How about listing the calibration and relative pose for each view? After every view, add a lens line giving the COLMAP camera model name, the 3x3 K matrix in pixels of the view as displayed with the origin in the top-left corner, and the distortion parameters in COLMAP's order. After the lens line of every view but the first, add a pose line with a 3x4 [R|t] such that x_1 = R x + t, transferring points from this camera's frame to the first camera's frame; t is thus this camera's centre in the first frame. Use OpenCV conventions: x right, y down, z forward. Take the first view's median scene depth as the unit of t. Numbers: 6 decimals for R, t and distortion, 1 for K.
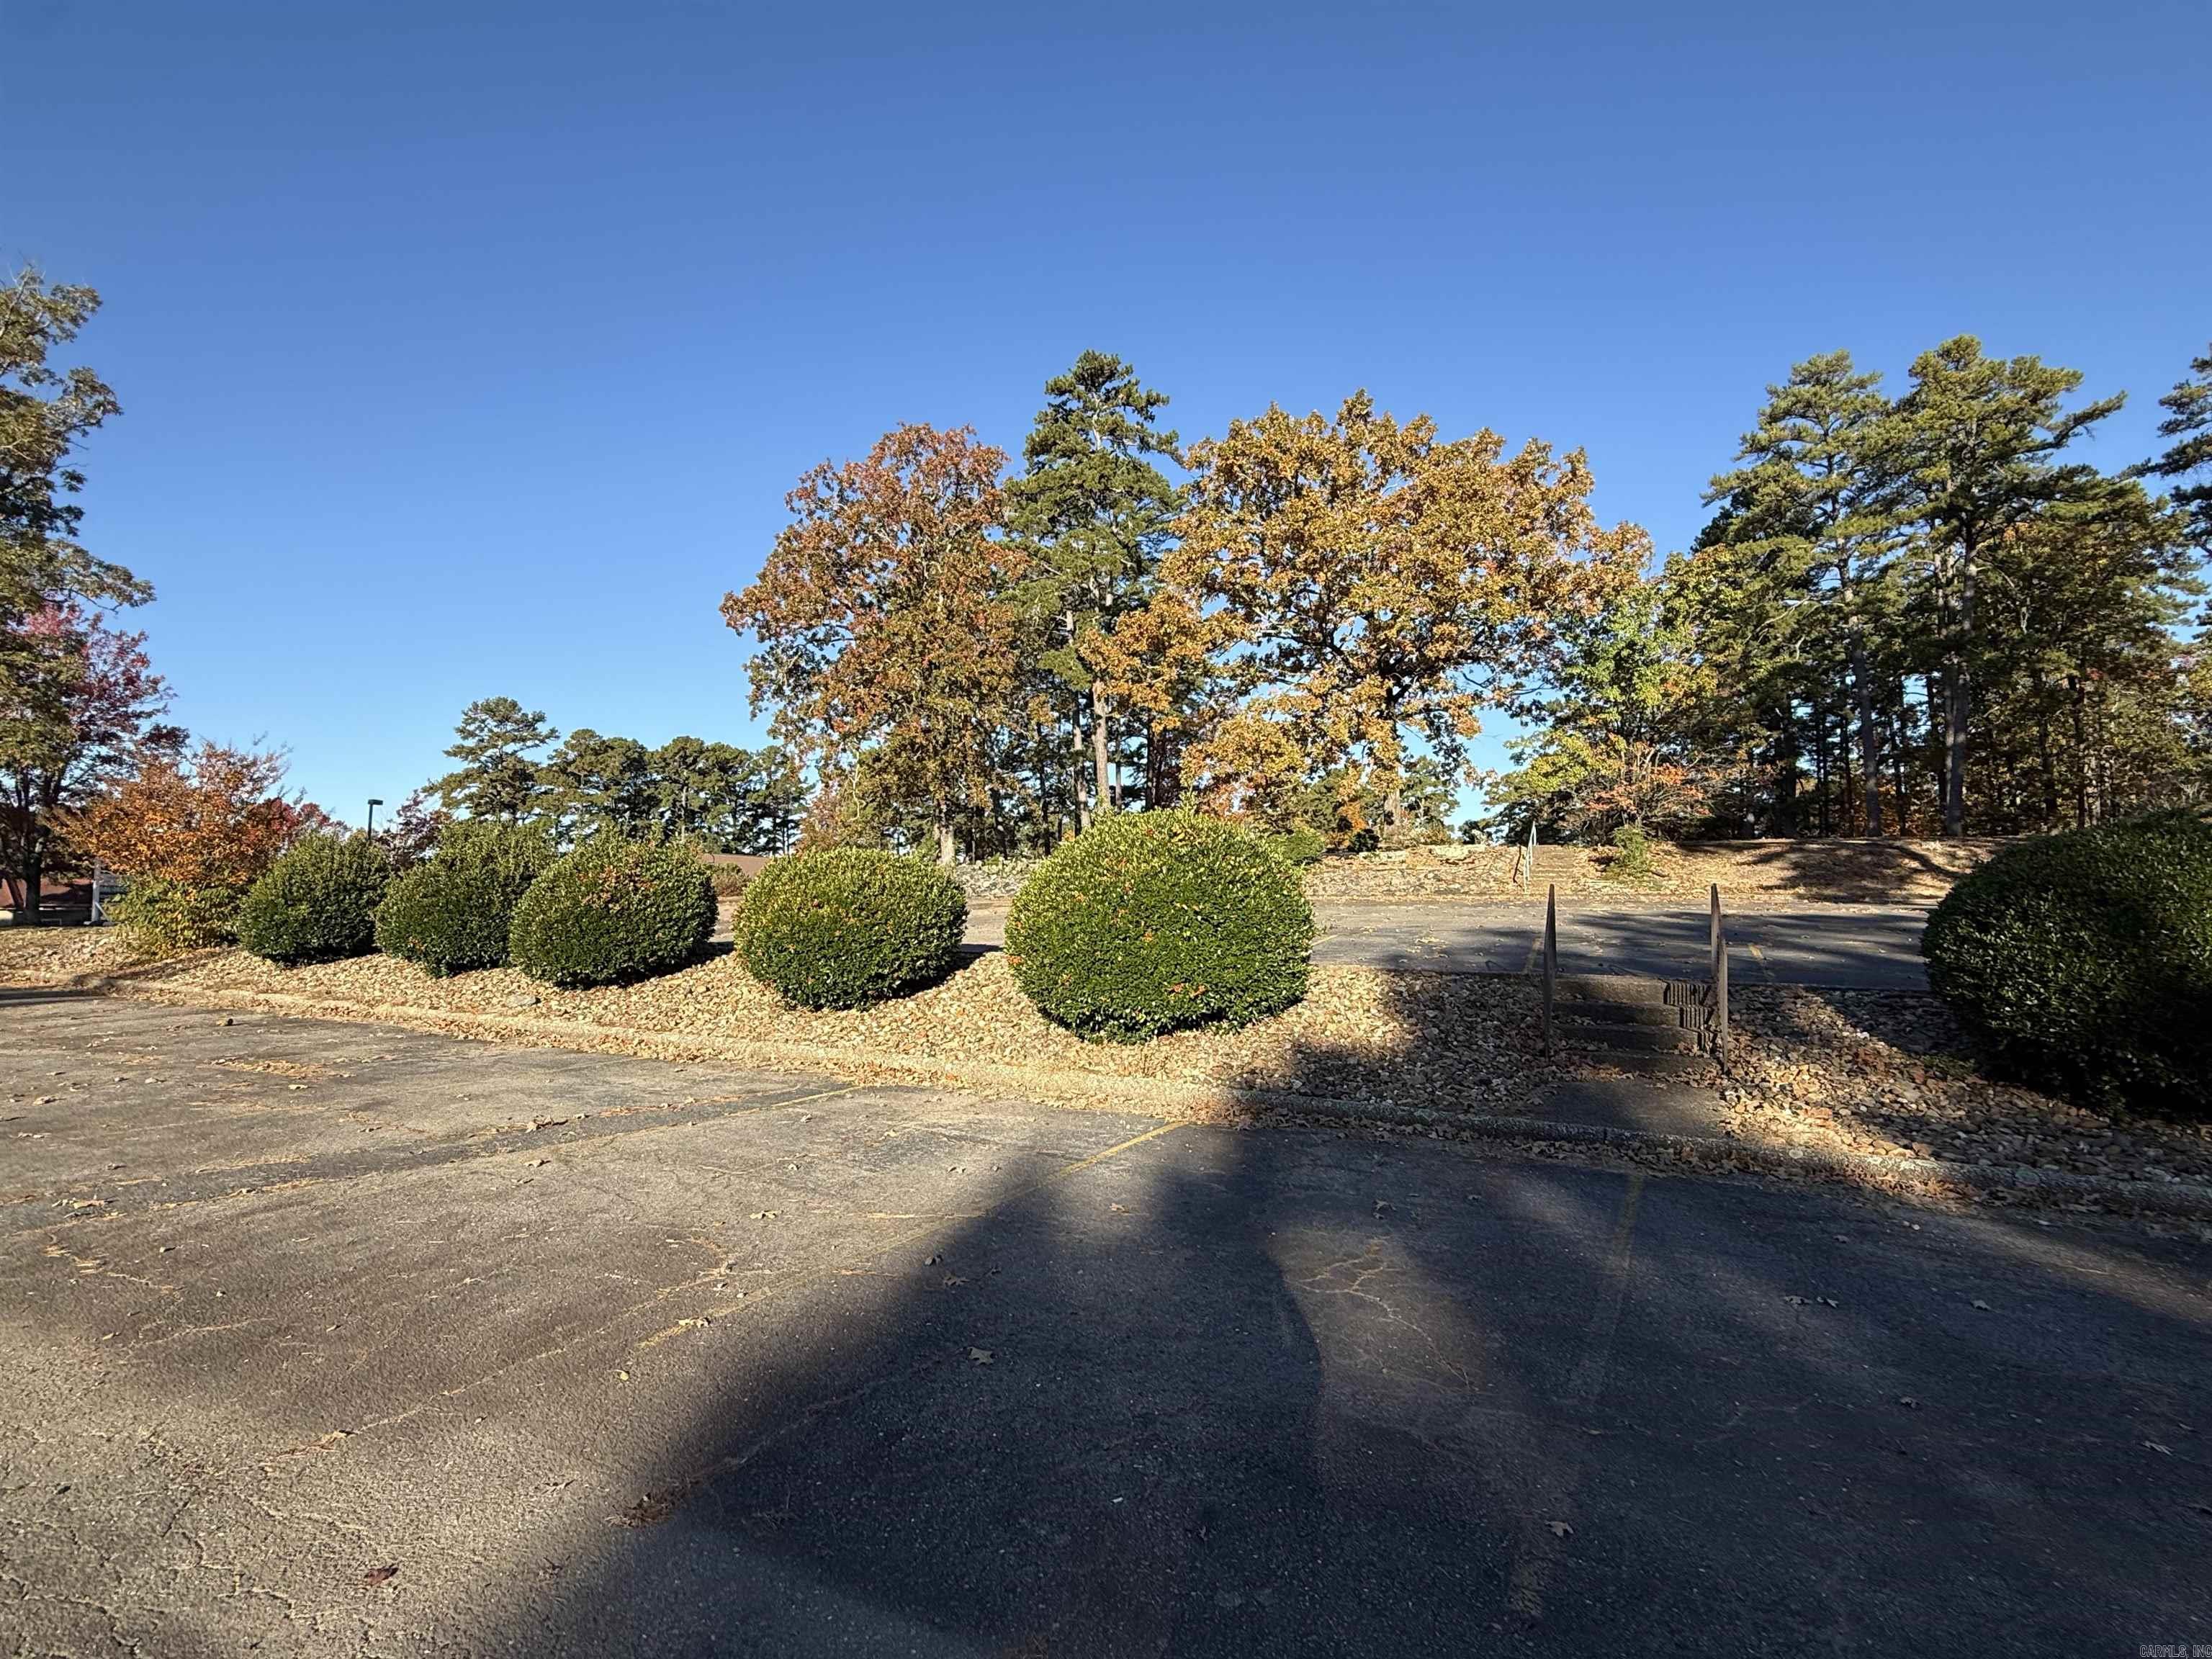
lens RADIAL K [[1065.8, 0, 1113.2], [0, 1065.8, 839.7], [0, 0, 1]] dist [0.002010, -0.000303]
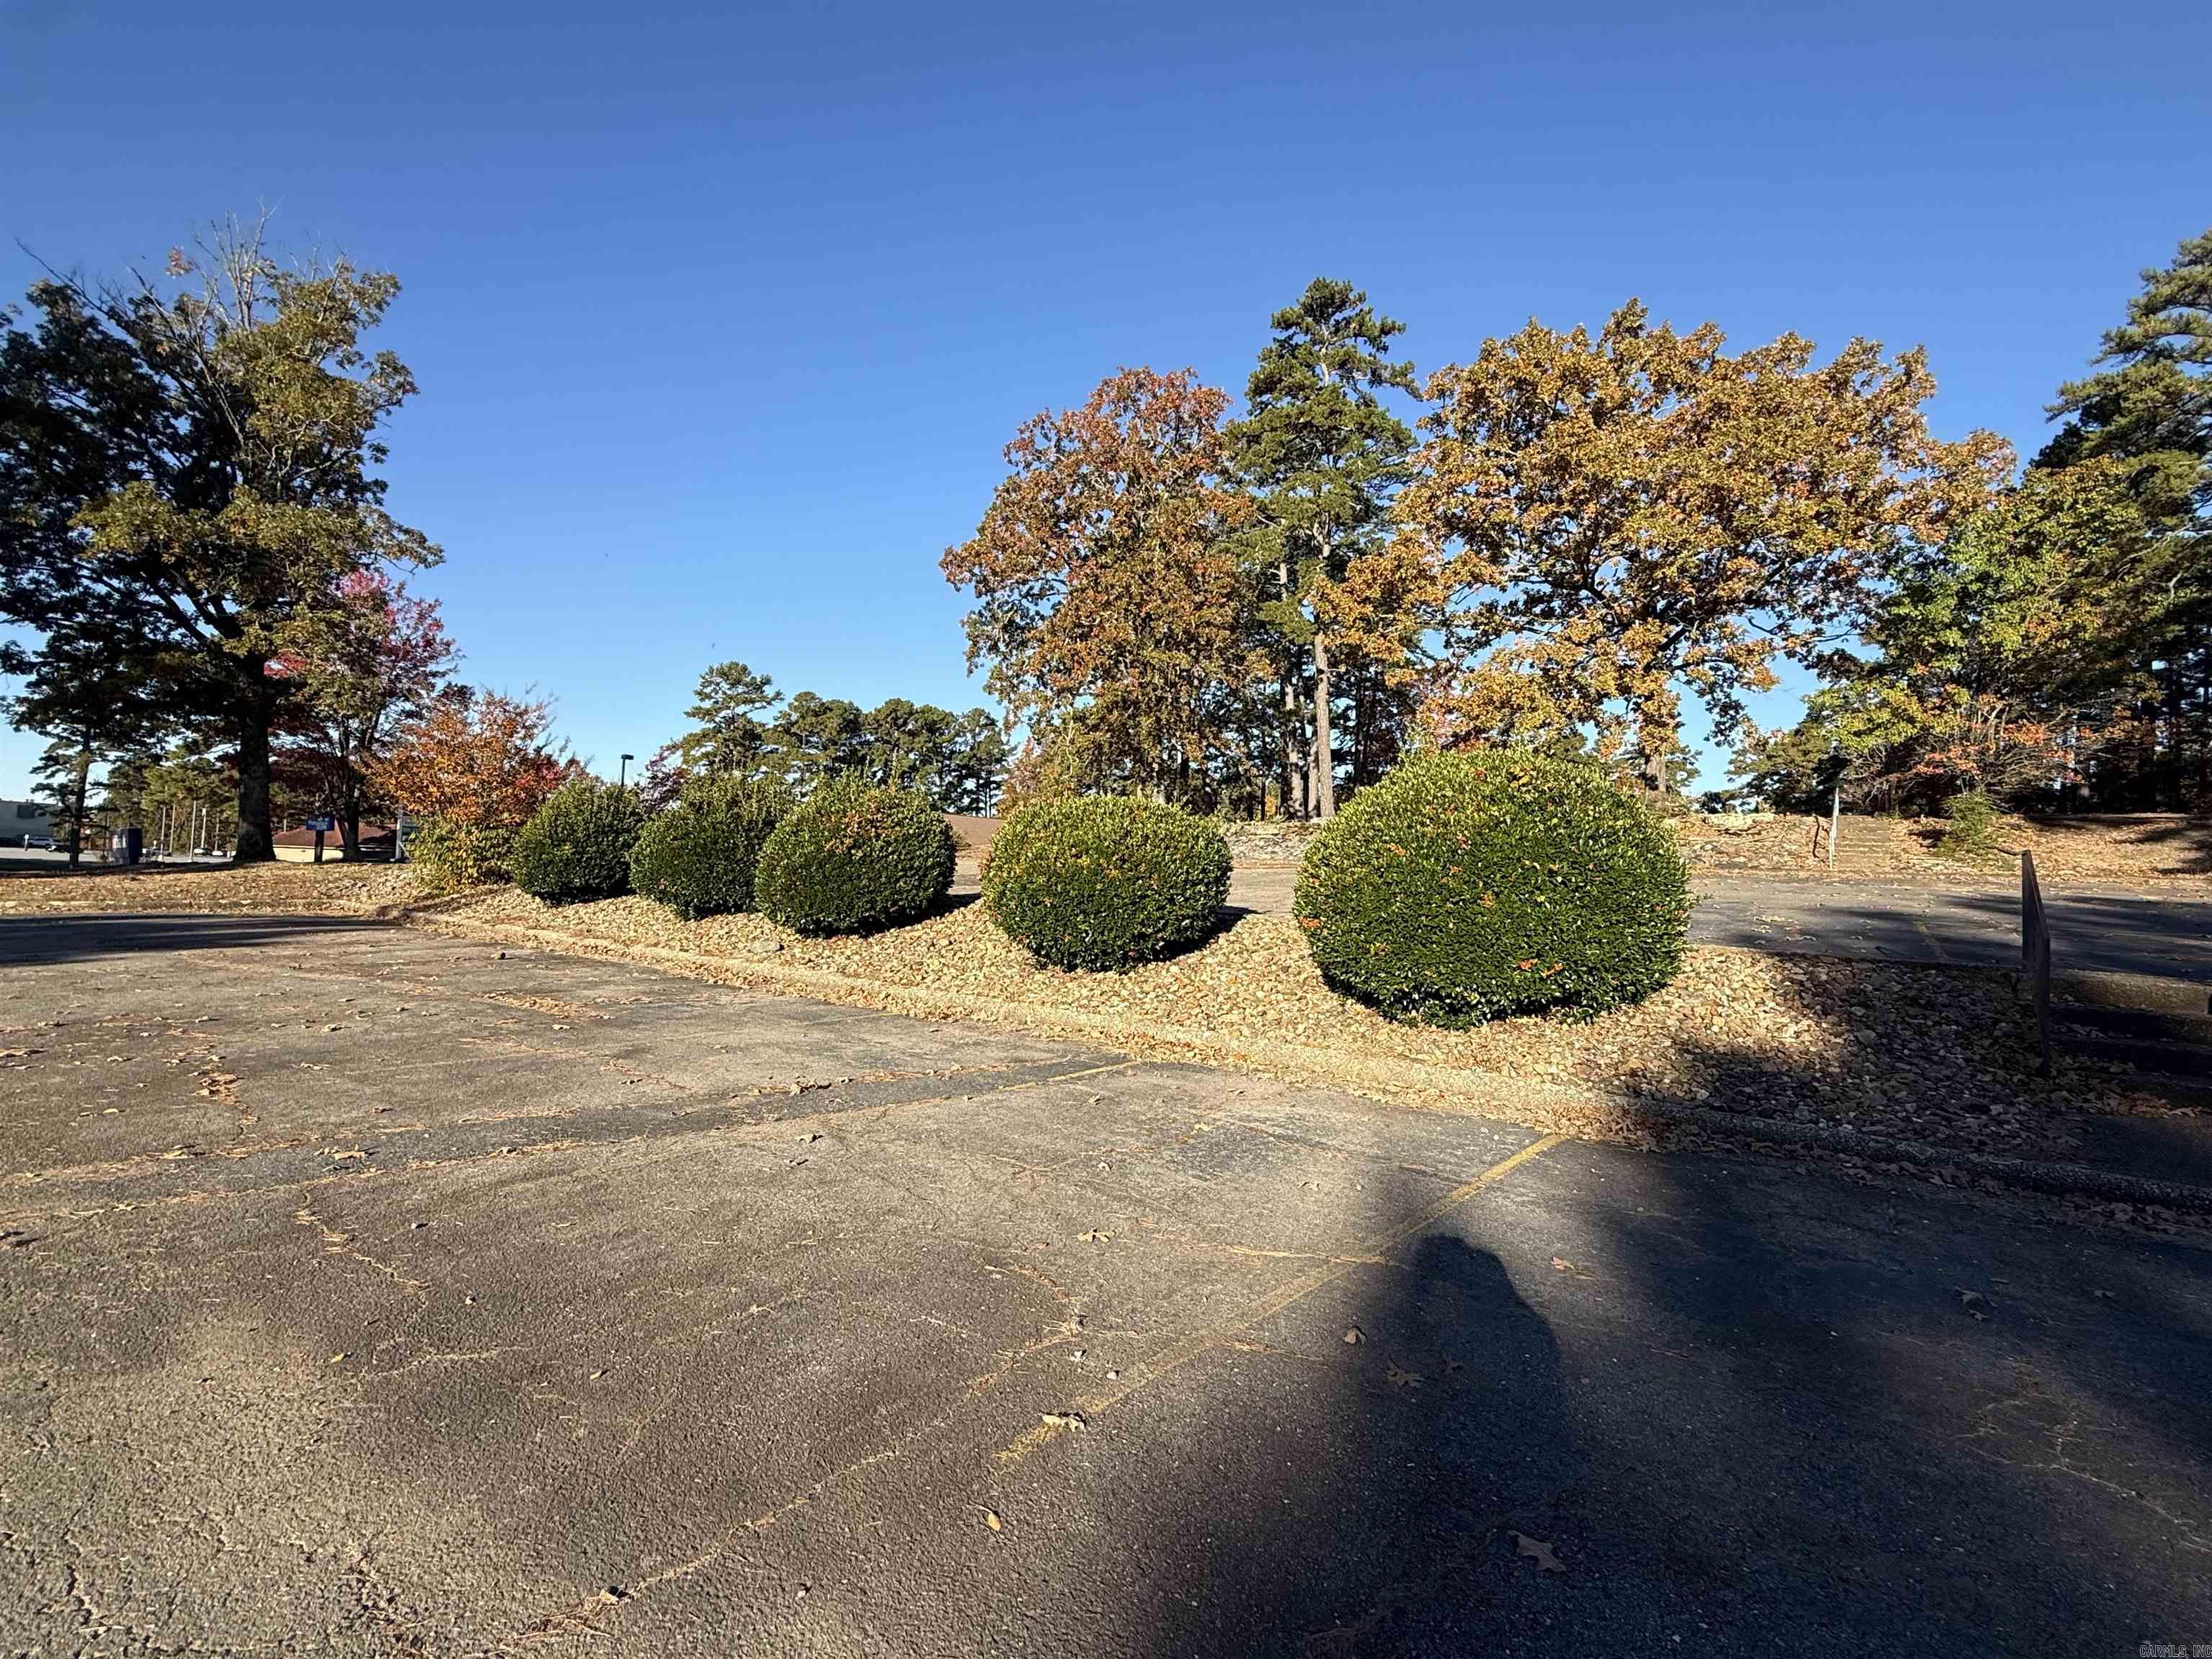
lens RADIAL K [[1065.8, 0, 1113.2], [0, 1065.8, 839.7], [0, 0, 1]] dist [0.002010, -0.000303]
pose [[0.984233, 0.023239, -0.175344, -0.034472], [-0.017613, 0.999281, 0.033574, 0.006926], [0.175998, -0.029956, 0.983935, 0.046206]]
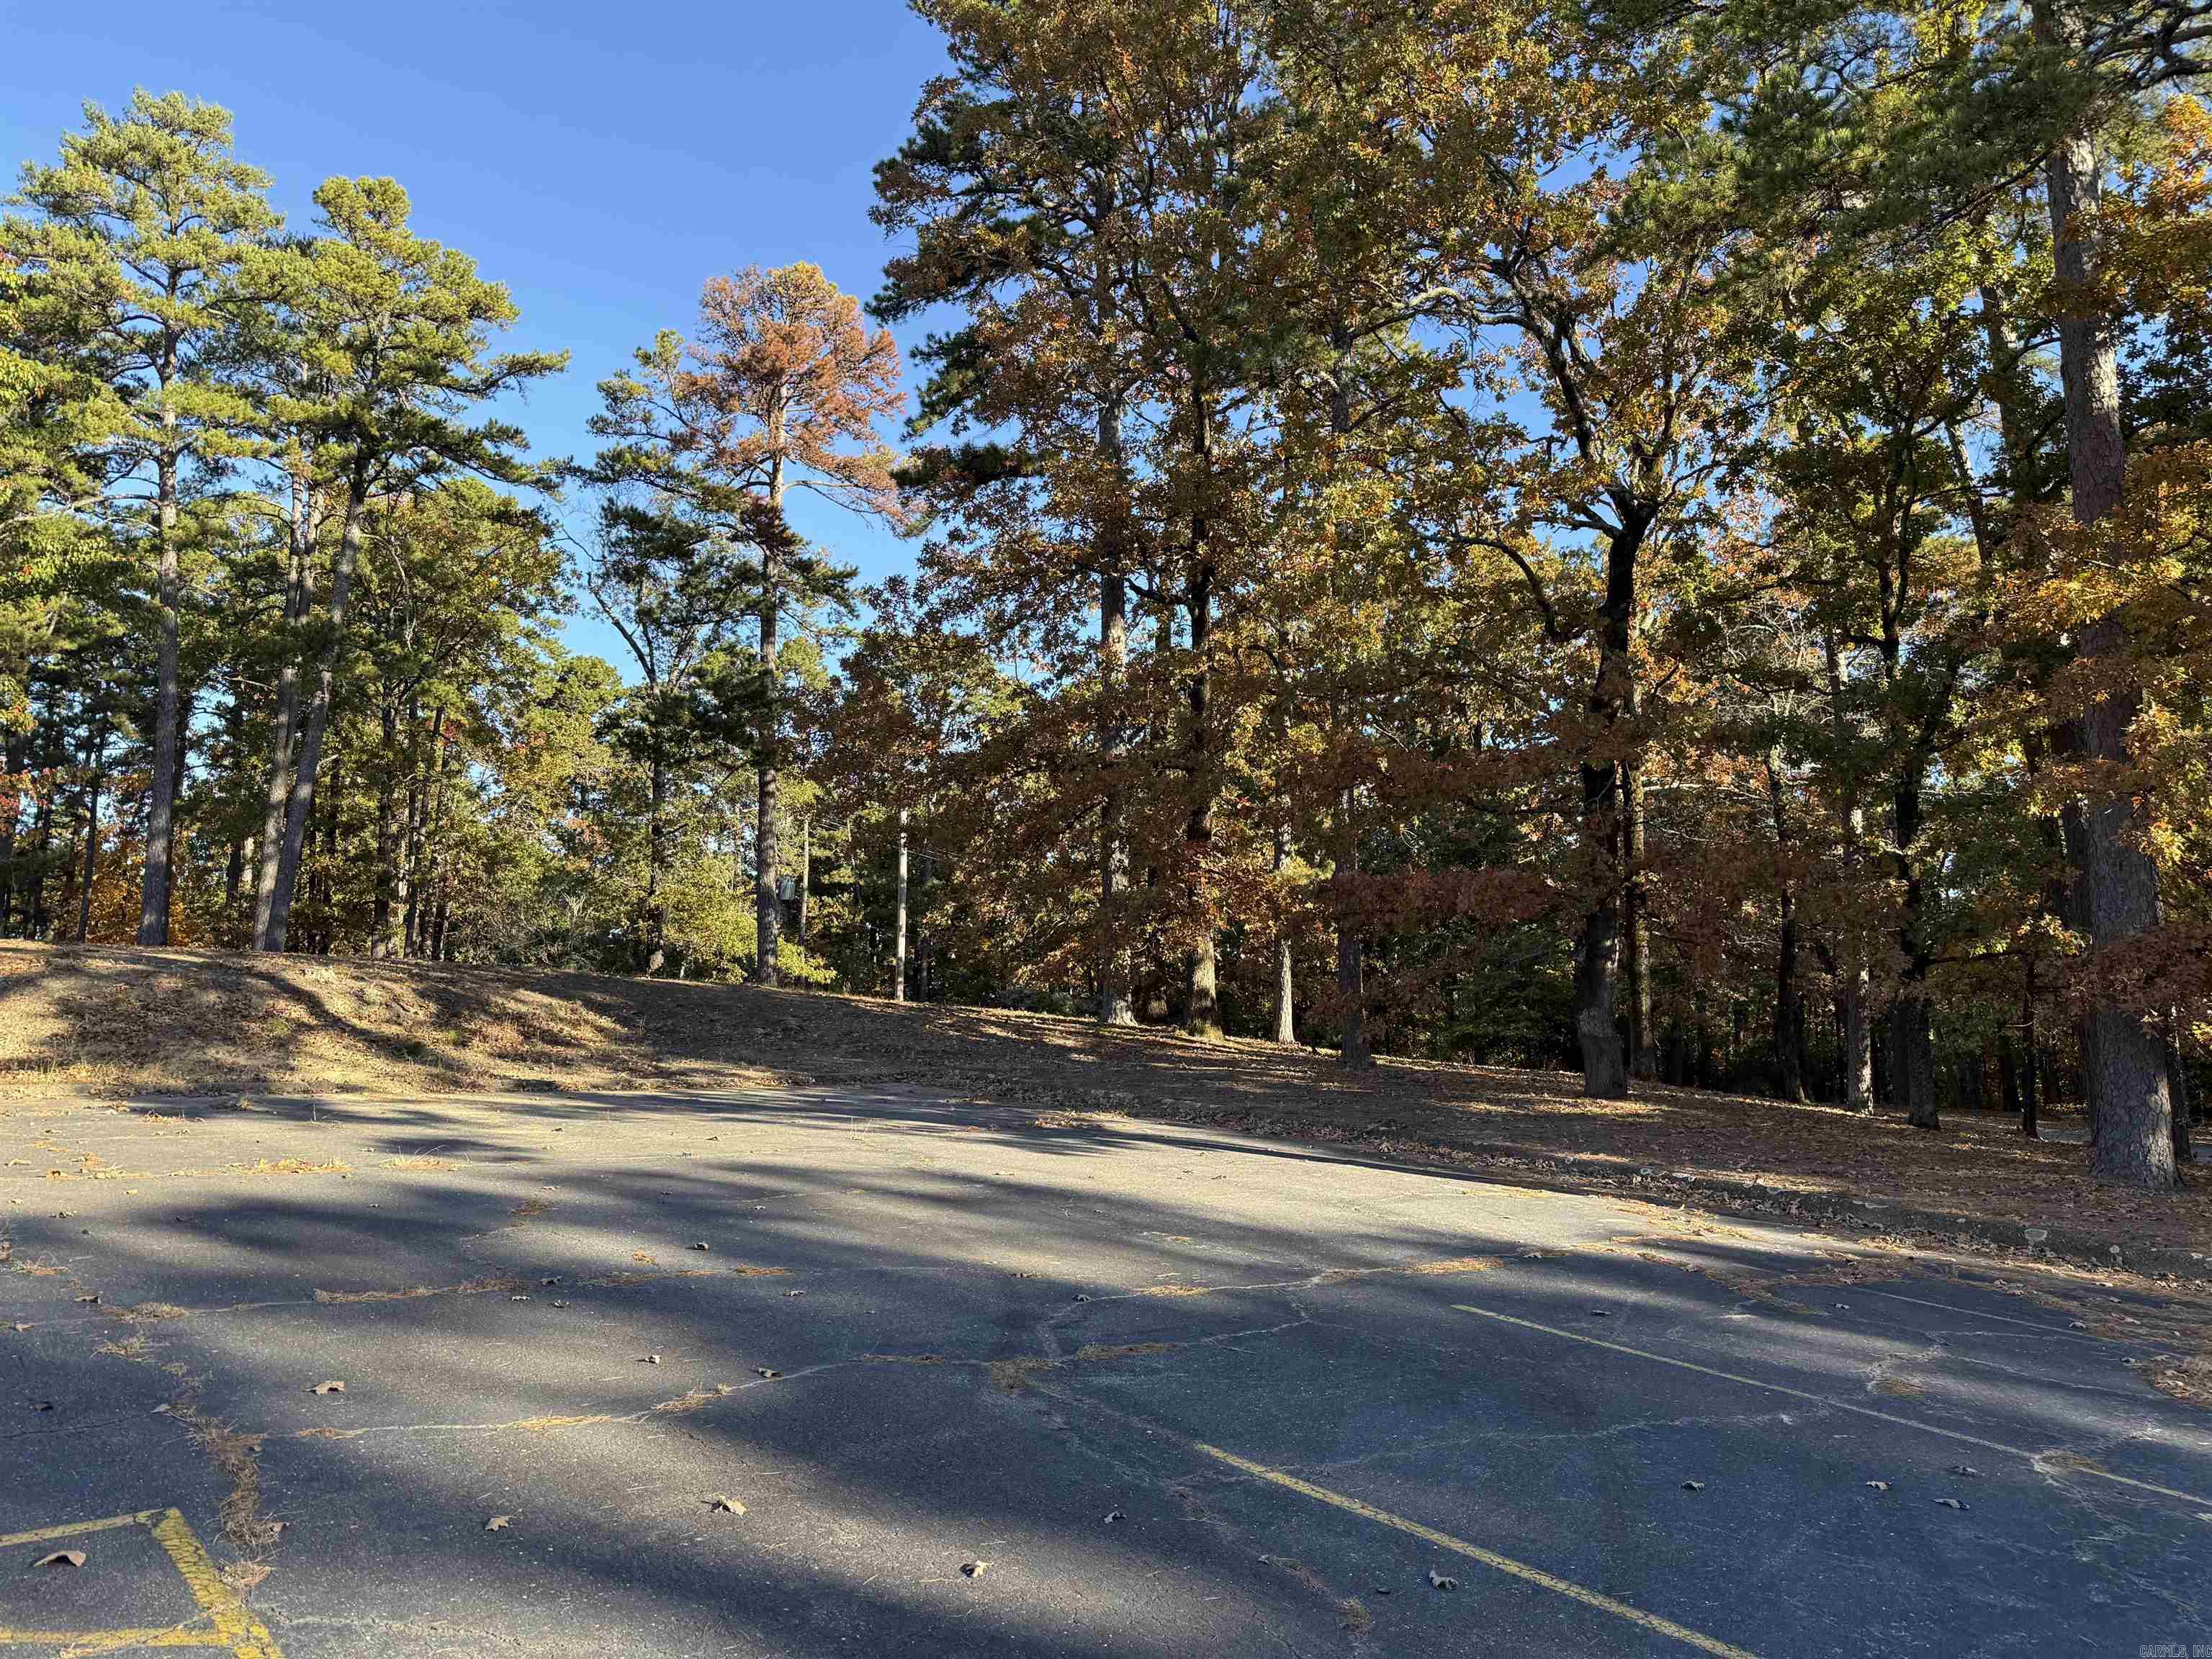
lens RADIAL K [[1430.1, 0, 1097.2], [0, 1430.1, 866.3], [0, 0, 1]] dist [-0.028417, -0.017198]
pose [[0.308434, 0.104655, 0.945471, 0.208844], [-0.064687, 0.993936, -0.088917, -0.009367], [-0.949044, -0.033735, 0.313334, 0.396260]]
